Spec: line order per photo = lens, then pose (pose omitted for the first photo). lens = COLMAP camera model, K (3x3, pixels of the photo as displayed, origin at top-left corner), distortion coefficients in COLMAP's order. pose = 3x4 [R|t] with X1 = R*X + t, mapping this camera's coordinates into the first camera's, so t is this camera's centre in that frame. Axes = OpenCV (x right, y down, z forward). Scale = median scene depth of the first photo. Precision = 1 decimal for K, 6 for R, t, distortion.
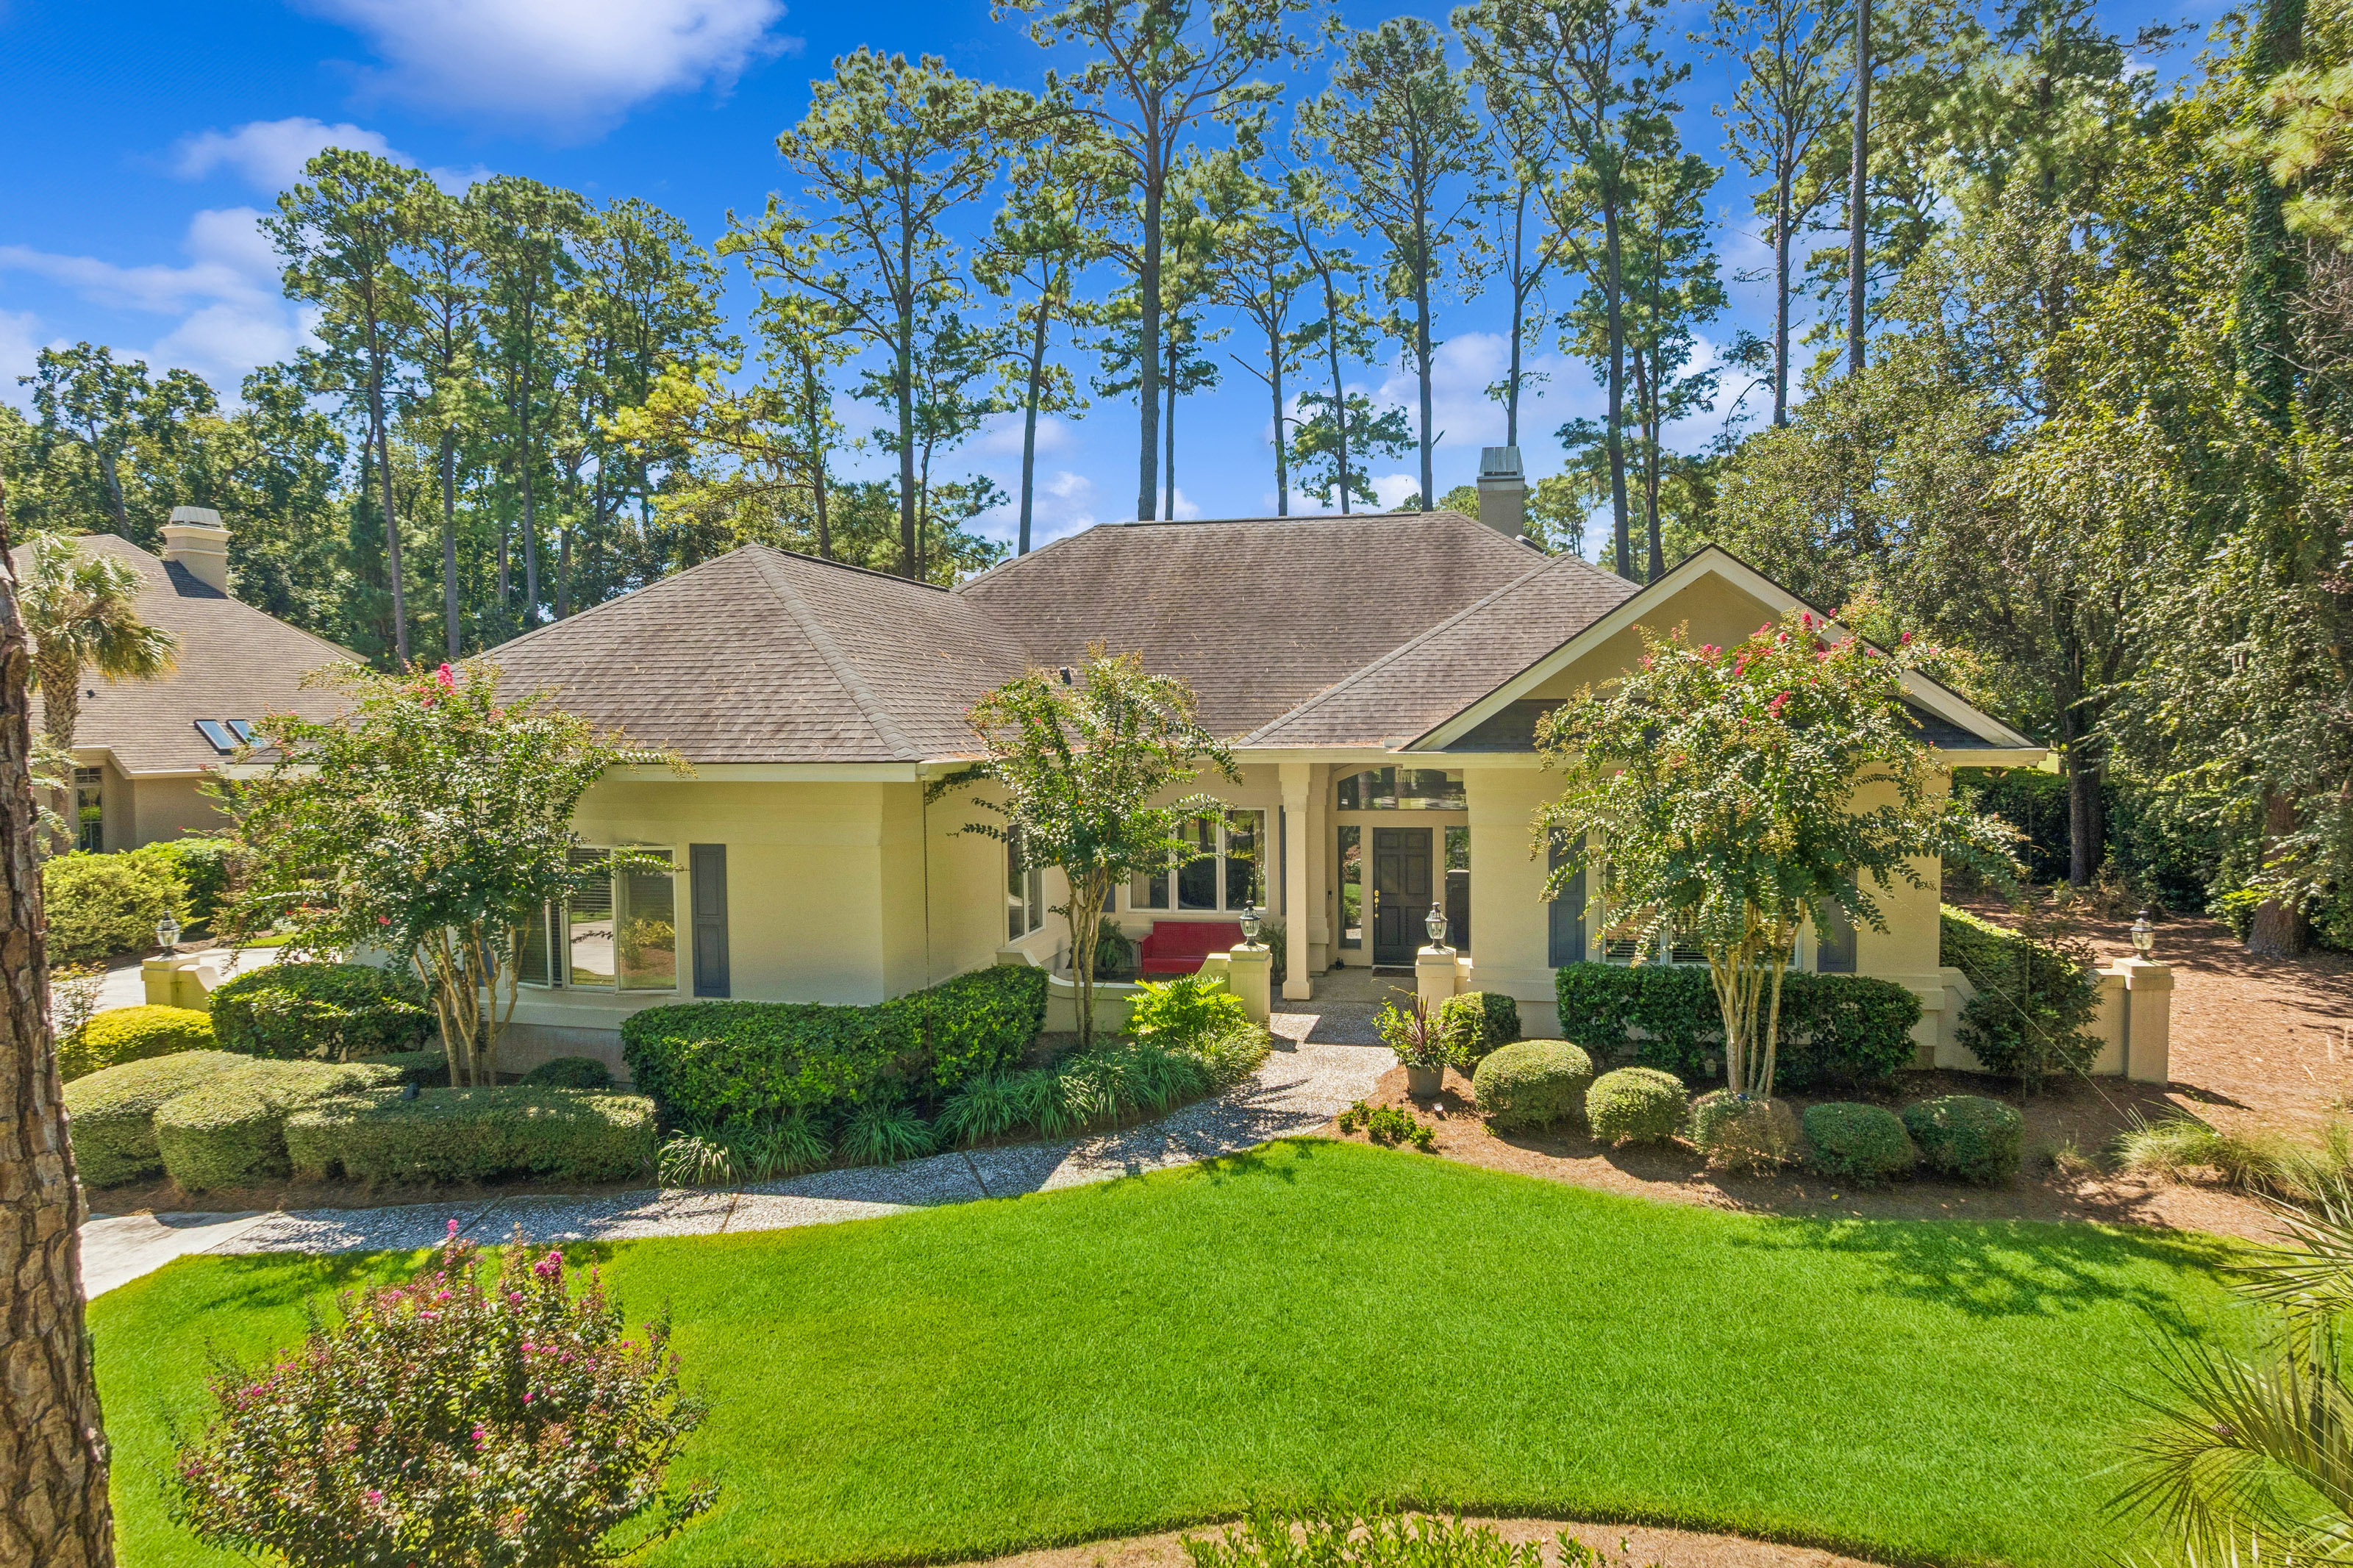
lens RADIAL K [[1508.7, 0, 1176.5], [0, 1508.7, 784.0], [0, 0, 1]] dist [-0.078557, 0.001971]
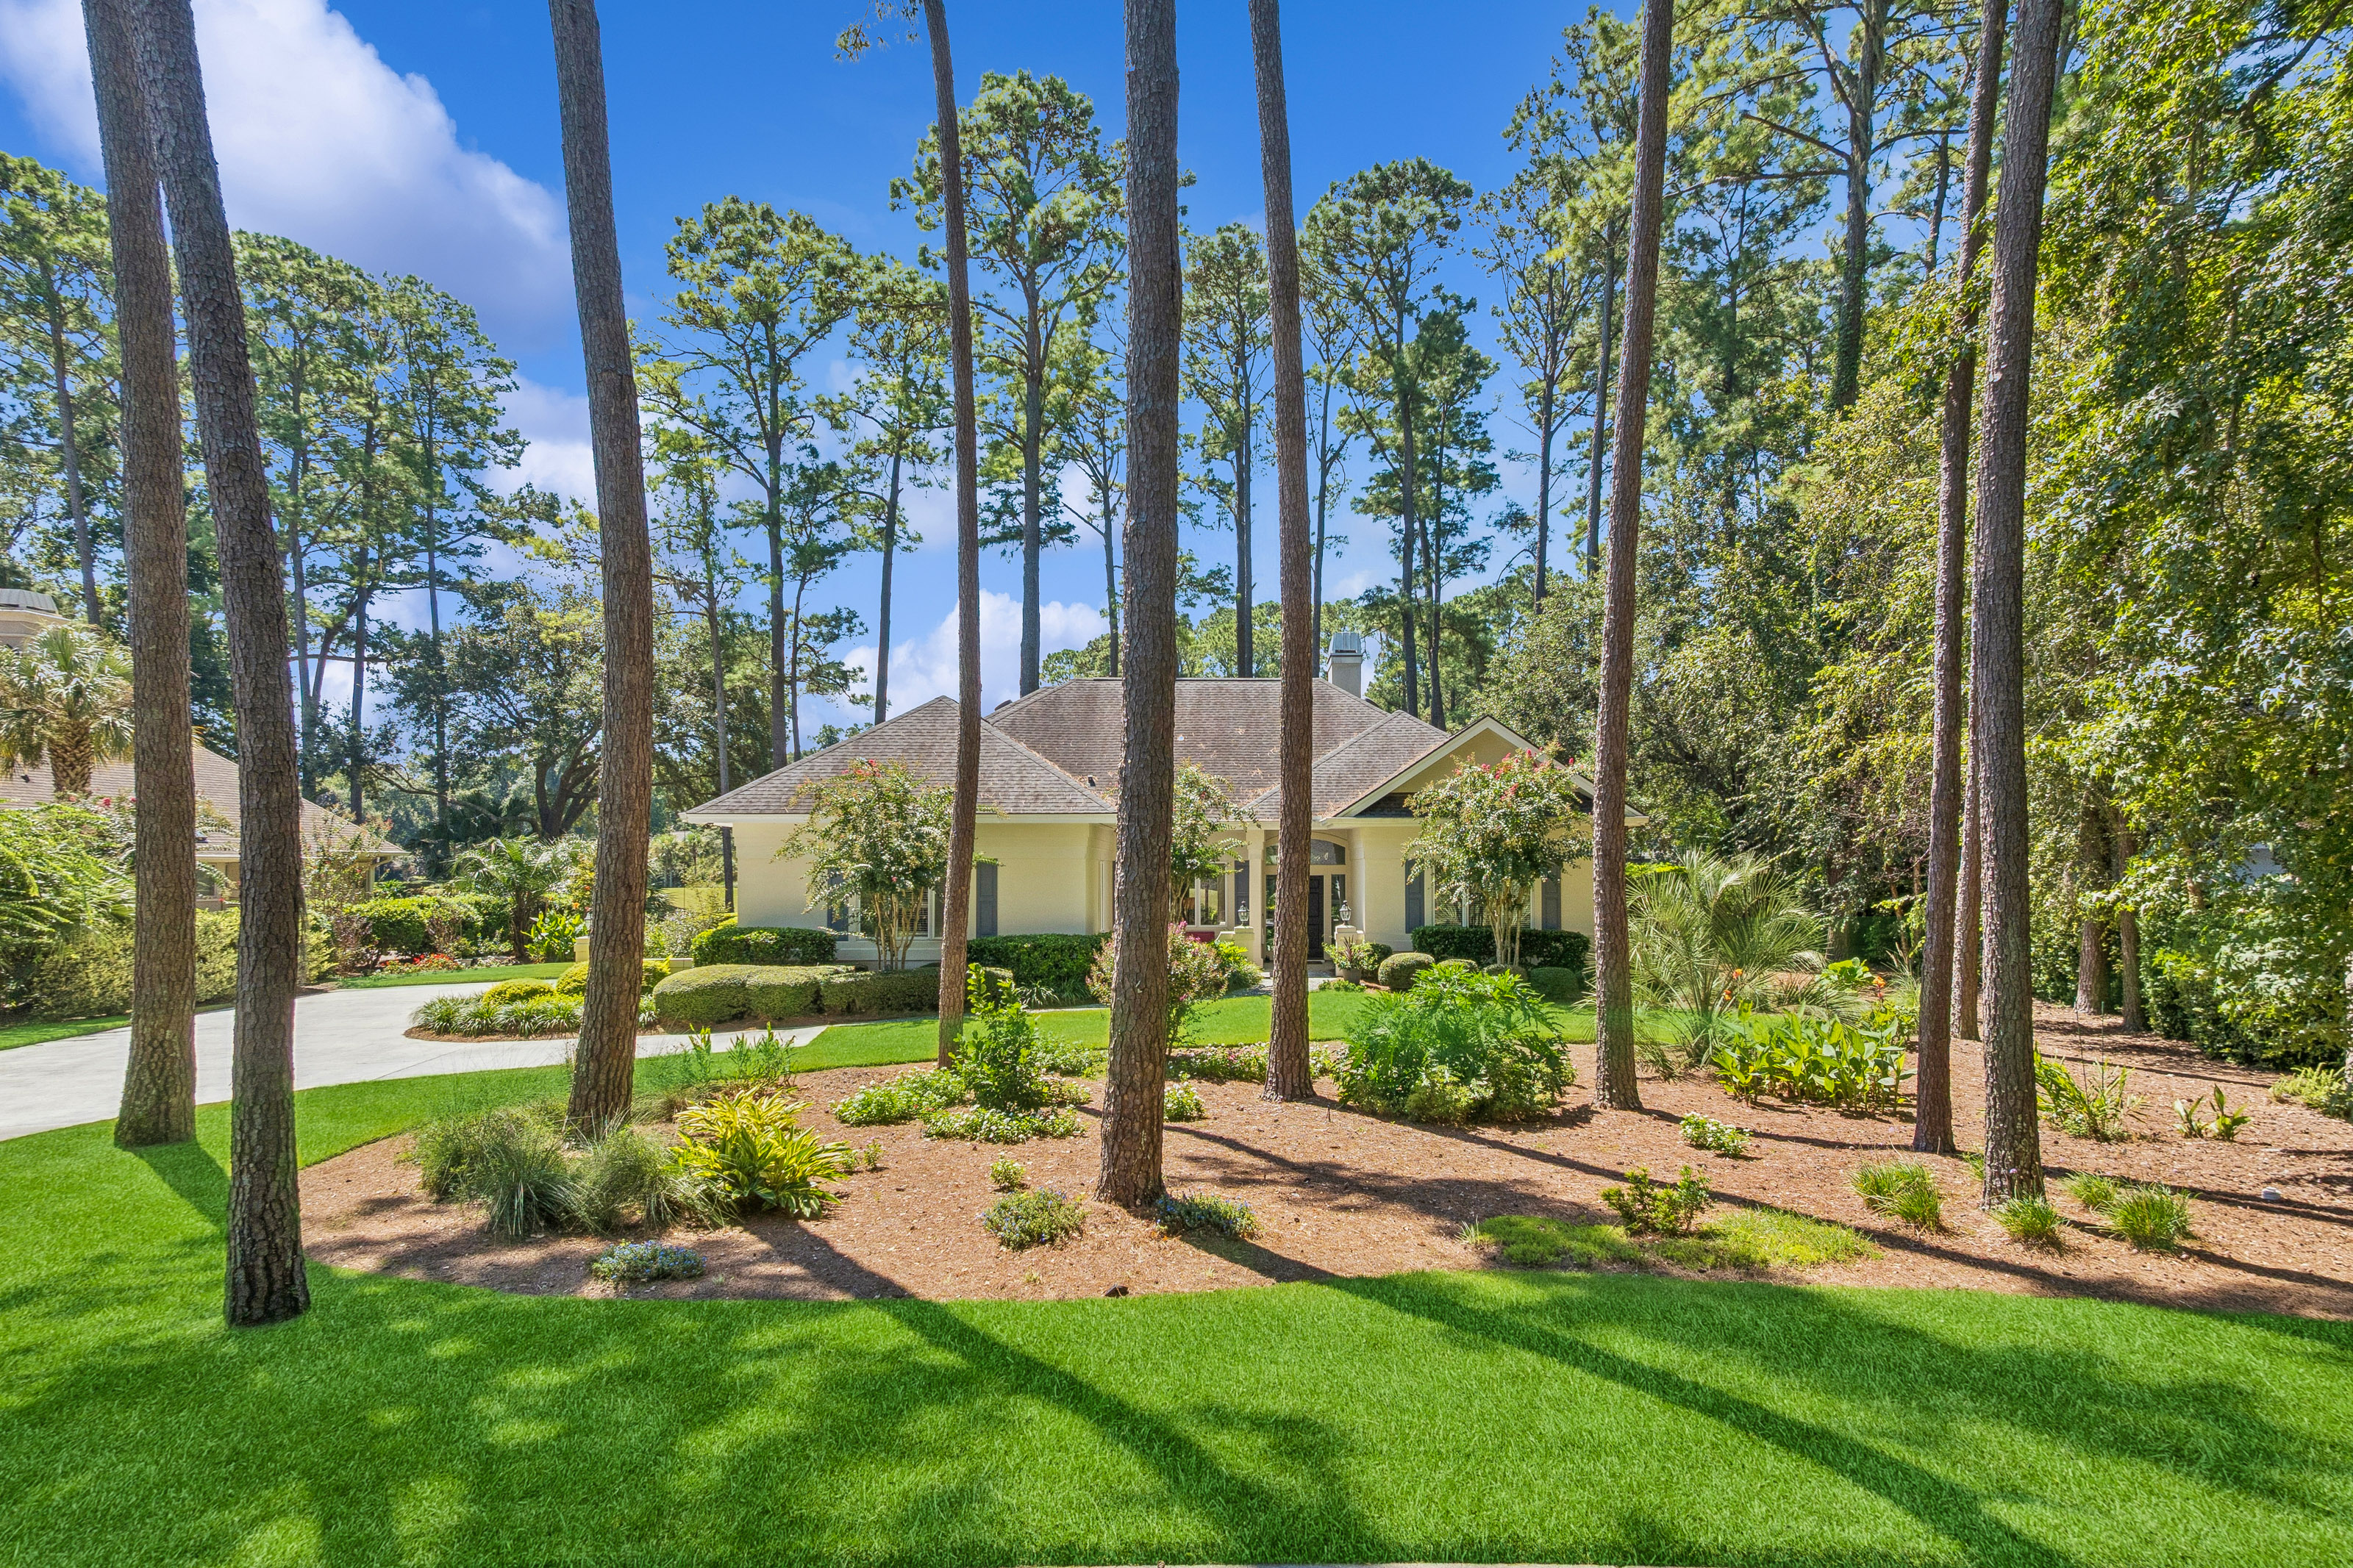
lens RADIAL K [[2061.7, 0, 1255.0], [0, 2061.7, 845.4], [0, 0, 1]] dist [0.247965, -0.001099]
pose [[0.972514, 0.011868, 0.232541, -0.222183], [0.002391, 0.998139, -0.060941, 0.069011], [-0.232831, 0.059822, 0.970676, -0.612343]]
